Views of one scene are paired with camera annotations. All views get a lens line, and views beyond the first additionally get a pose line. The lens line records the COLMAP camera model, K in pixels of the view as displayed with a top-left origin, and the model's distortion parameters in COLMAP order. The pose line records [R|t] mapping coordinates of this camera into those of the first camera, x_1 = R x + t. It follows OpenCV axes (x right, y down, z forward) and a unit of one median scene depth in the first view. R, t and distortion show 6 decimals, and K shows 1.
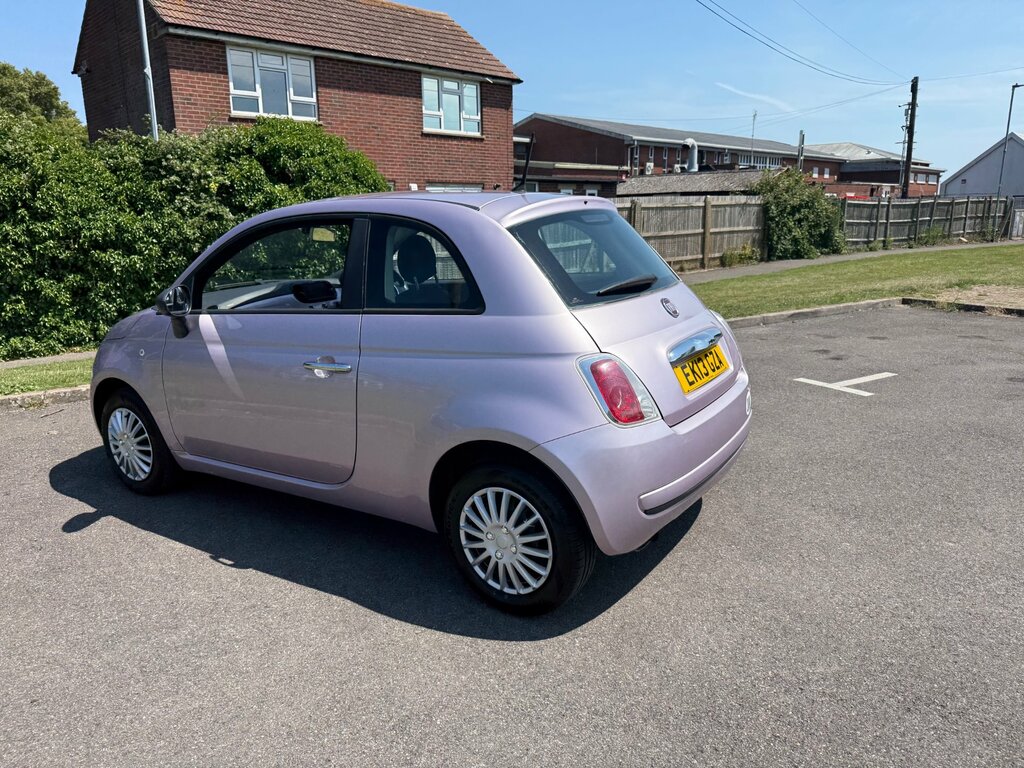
lens RADIAL K [[722.4, 0, 504.8], [0, 722.4, 384.5], [0, 0, 1]] dist [0.026439, -0.037004]
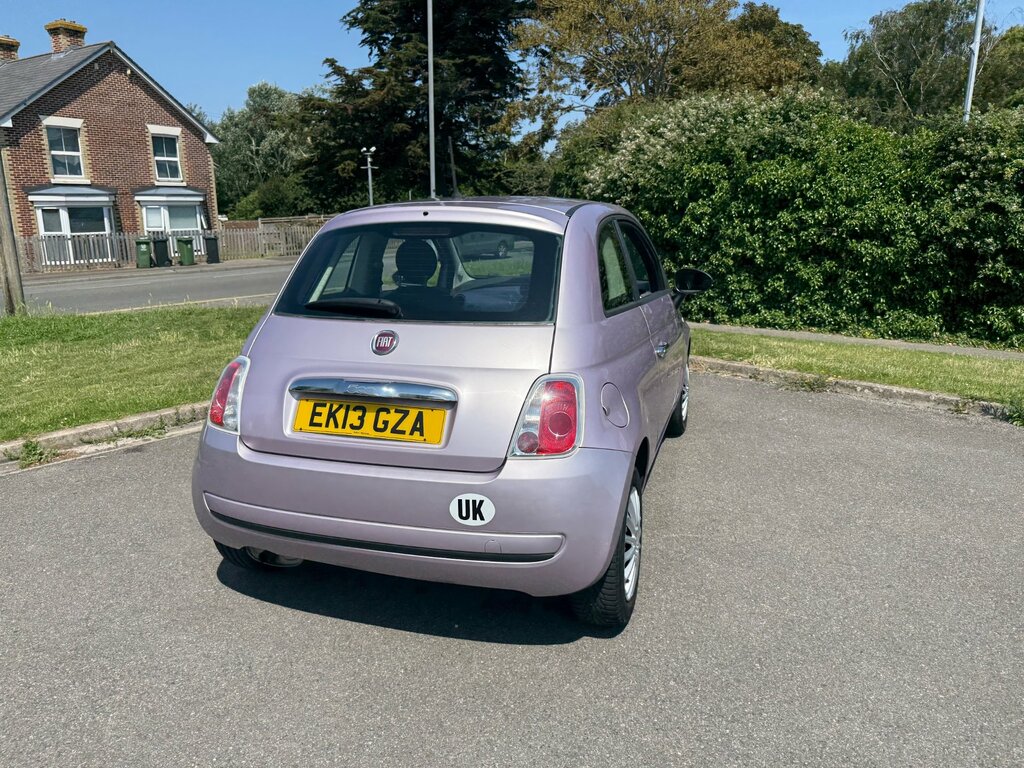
lens RADIAL K [[722.4, 0, 507.9], [0, 722.4, 378.4], [0, 0, 1]] dist [0.026439, -0.037004]
pose [[0.266696, 0.238925, -0.933696, 0.300137], [-0.223764, 0.957662, 0.181143, -0.070958], [0.937445, 0.160618, 0.308867, 0.250972]]
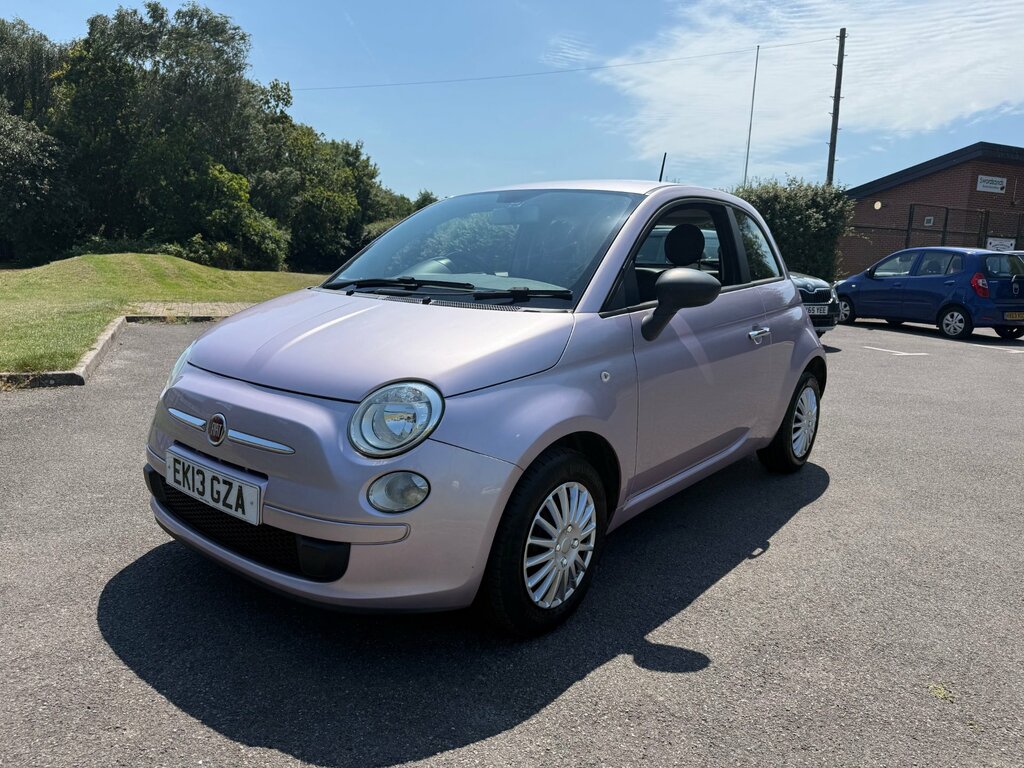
lens RADIAL K [[722.4, 0, 515.8], [0, 722.4, 385.5], [0, 0, 1]] dist [0.026439, -0.037004]
pose [[0.095562, -0.150557, 0.983972, -0.408957], [0.195996, 0.971991, 0.129689, -0.048564], [-0.975937, 0.180461, 0.122394, 0.356078]]
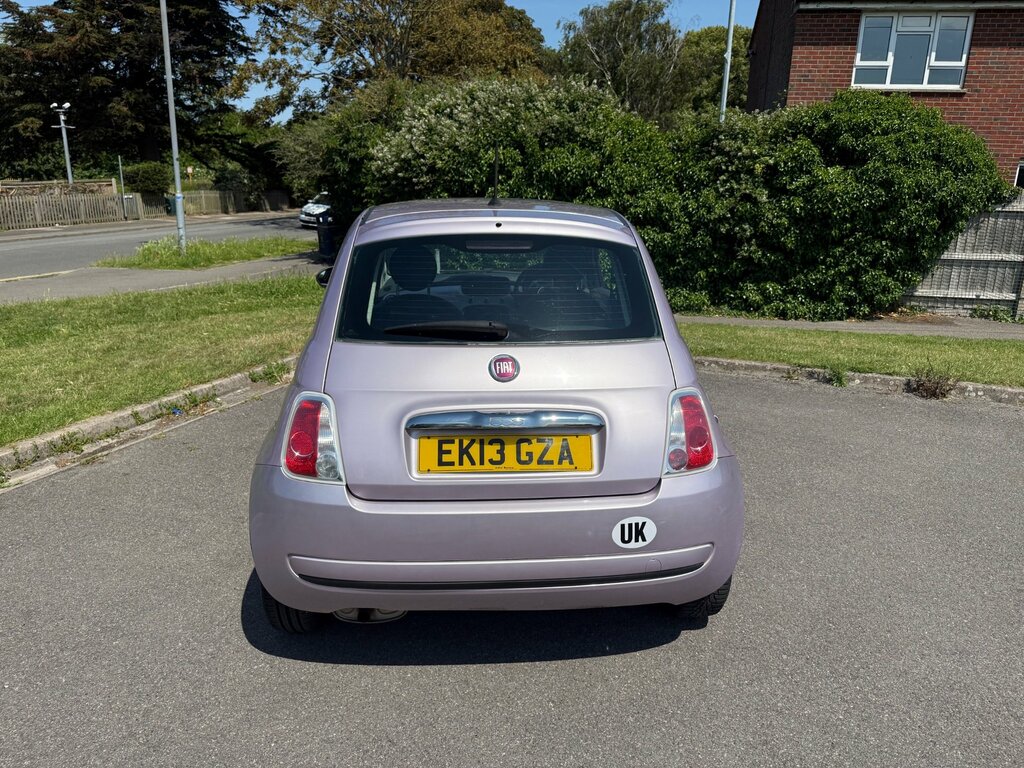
lens RADIAL K [[722.4, 0, 519.2], [0, 722.4, 387.8], [0, 0, 1]] dist [0.026439, -0.037004]
pose [[0.607459, 0.247030, -0.754963, 0.236925], [-0.215593, 0.966012, 0.142616, -0.056997], [0.764535, 0.076131, 0.640071, 0.146176]]
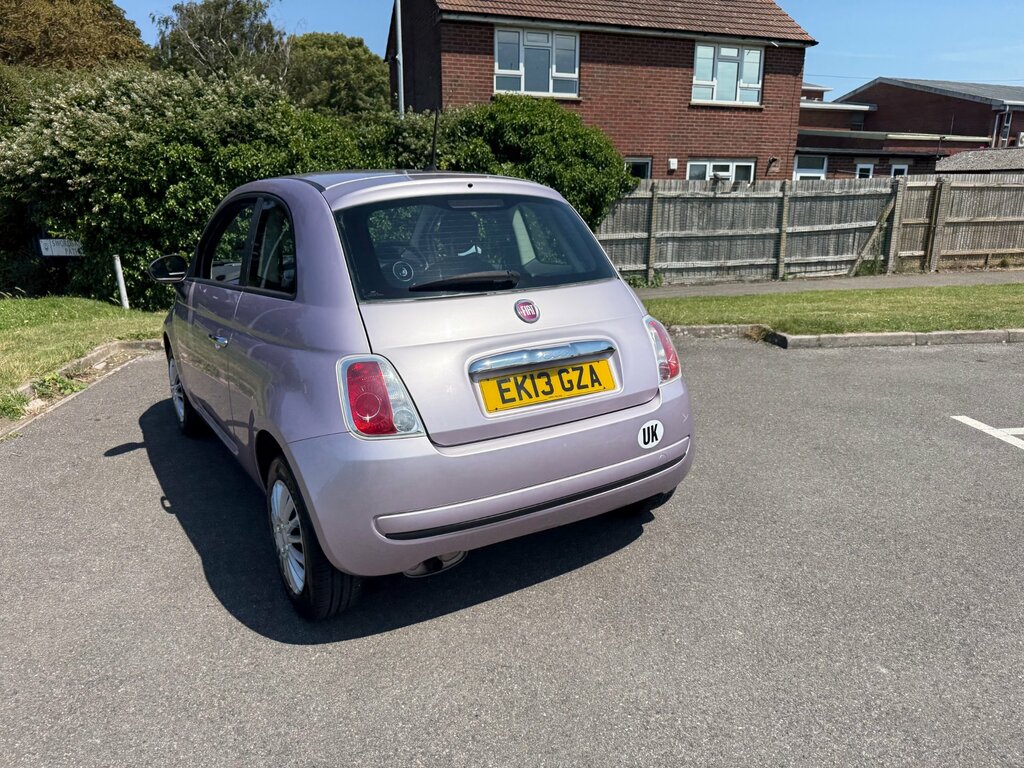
lens RADIAL K [[722.4, 0, 504.5], [0, 722.4, 385.7], [0, 0, 1]] dist [0.026439, -0.037004]
pose [[0.907861, 0.123727, -0.400599, 0.159067], [-0.110296, 0.992291, 0.056515, -0.018009], [0.404503, -0.007123, 0.914509, 0.057368]]
